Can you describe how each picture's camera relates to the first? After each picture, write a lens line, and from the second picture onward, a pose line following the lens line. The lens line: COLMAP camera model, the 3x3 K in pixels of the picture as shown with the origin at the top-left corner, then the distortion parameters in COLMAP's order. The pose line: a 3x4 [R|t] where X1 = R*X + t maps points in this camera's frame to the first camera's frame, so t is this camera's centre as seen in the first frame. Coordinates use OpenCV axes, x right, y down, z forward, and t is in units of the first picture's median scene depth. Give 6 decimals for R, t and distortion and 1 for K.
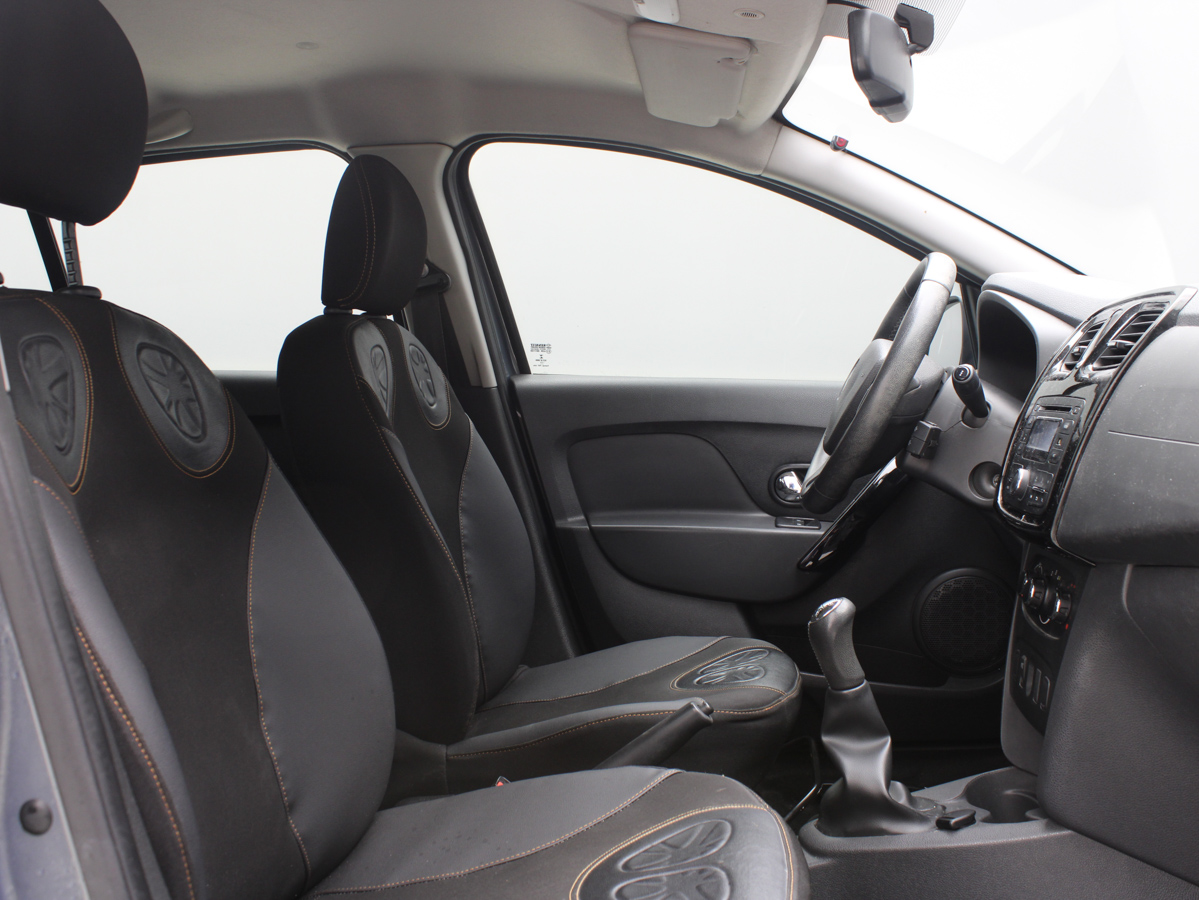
lens RADIAL K [[1219.0, 0, 599.5], [0, 1219.0, 450.0], [0, 0, 1]] dist [-0.160417, 0.153476]
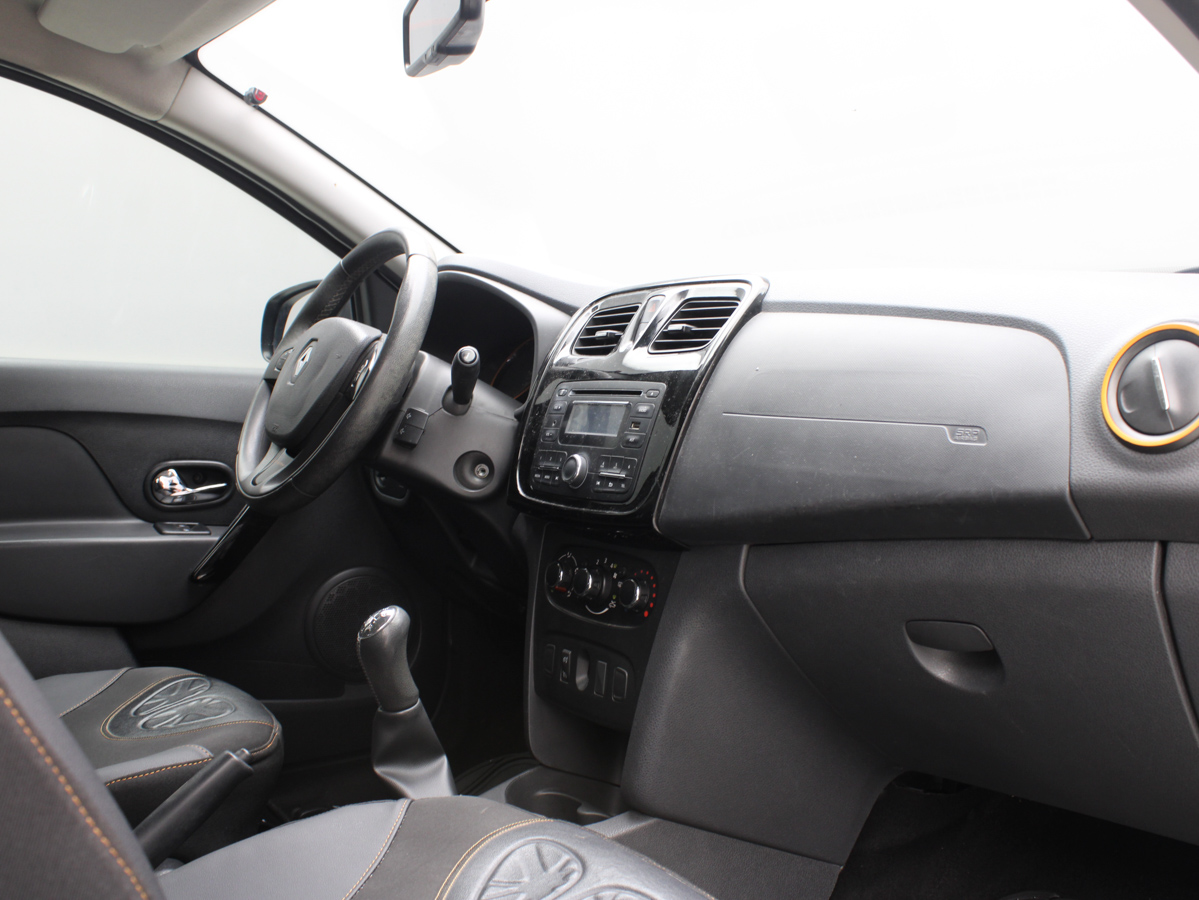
lens RADIAL K [[1219.0, 0, 599.5], [0, 1219.0, 450.0], [0, 0, 1]] dist [-0.160417, 0.153476]
pose [[0.757052, -0.013875, 0.653207, -0.245834], [0.015102, 0.999879, 0.003737, 0.007507], [-0.653180, 0.007035, 0.757170, 0.224643]]
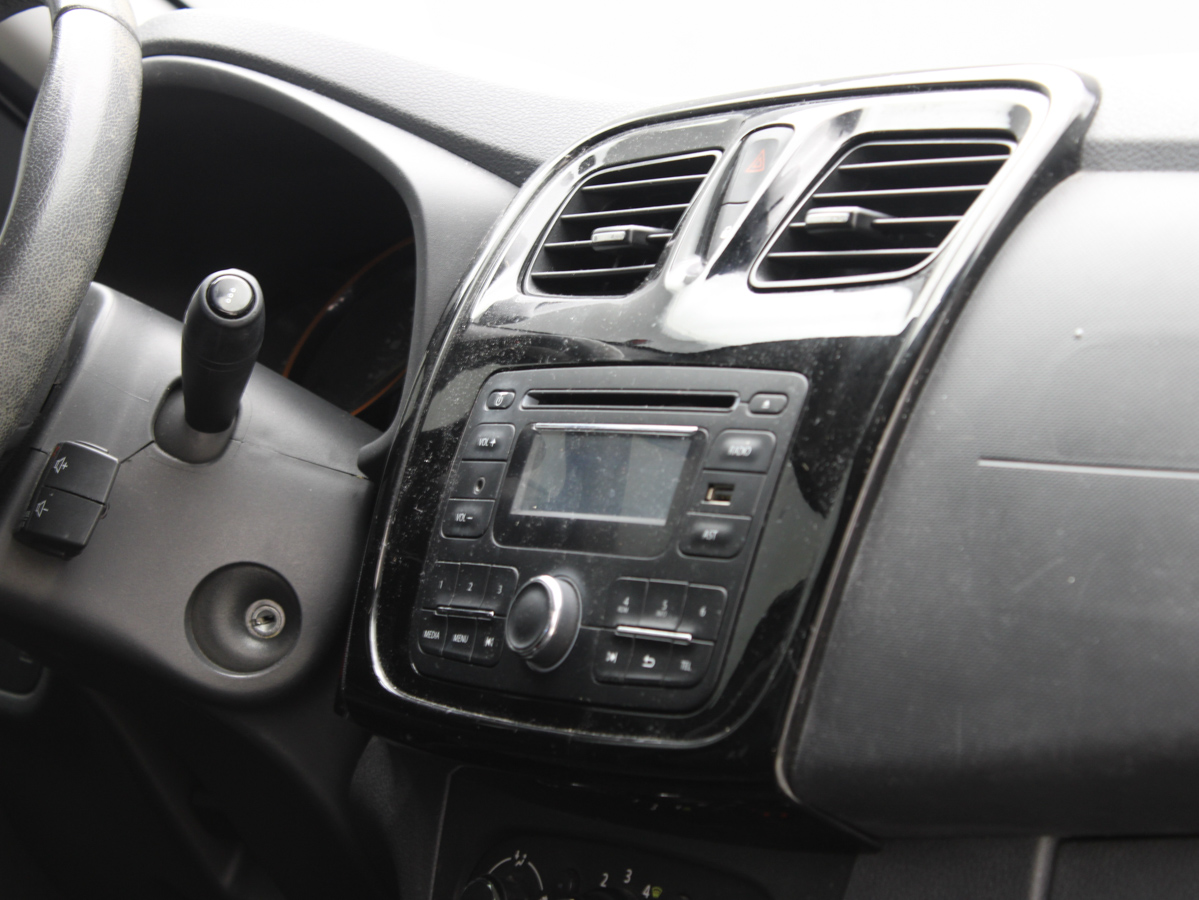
lens RADIAL K [[3182.8, 0, 599.5], [0, 3182.8, 450.0], [0, 0, 1]] dist [0.085385, -0.095071]
pose [[0.737674, 0.004381, 0.675143, -0.222292], [0.016731, 0.999553, -0.024766, 0.002069], [-0.674950, 0.029566, 0.737271, 0.293455]]
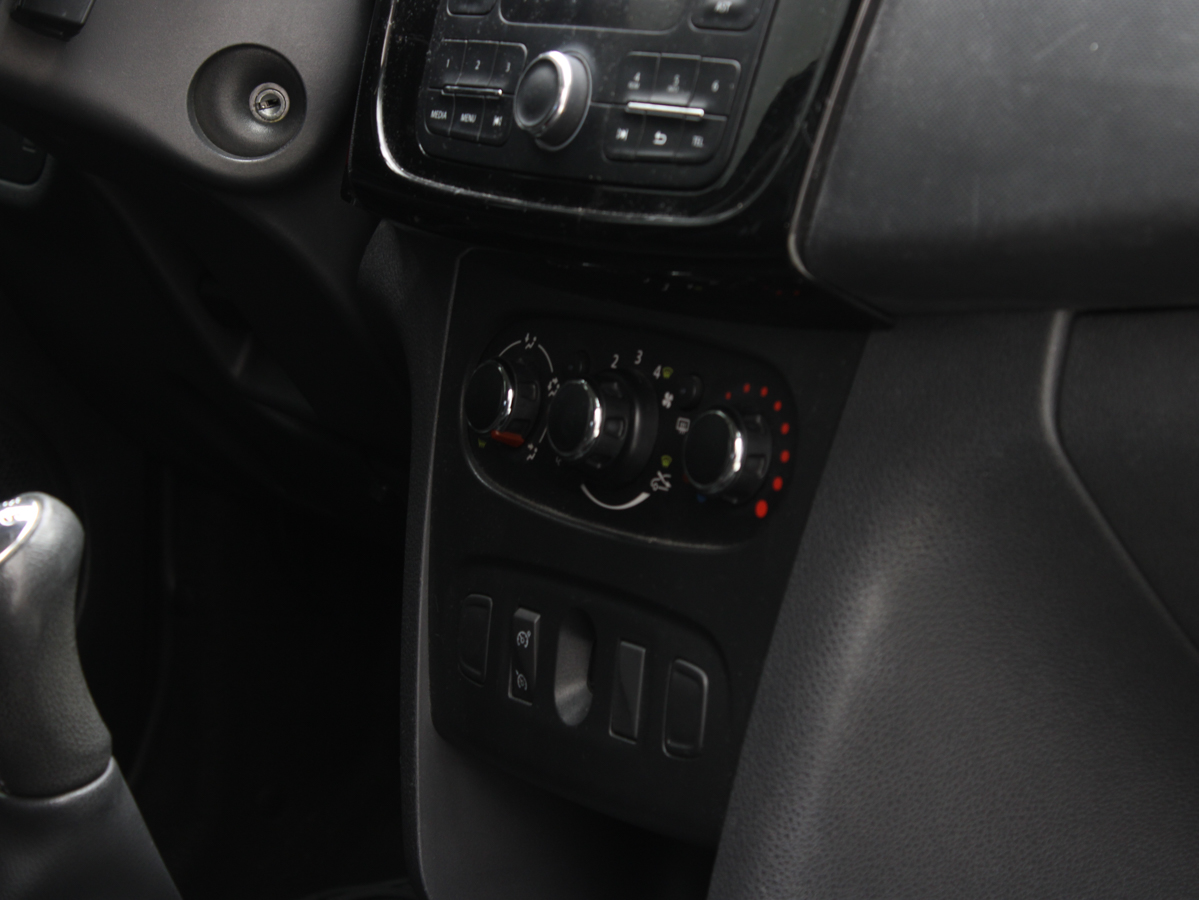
lens RADIAL K [[3182.8, 0, 599.5], [0, 3182.8, 450.0], [0, 0, 1]] dist [0.085385, -0.095071]
pose [[0.739634, -0.097789, 0.665867, -0.214625], [0.017913, 0.991897, 0.125772, 0.012612], [-0.672771, -0.081098, 0.735393, 0.302424]]
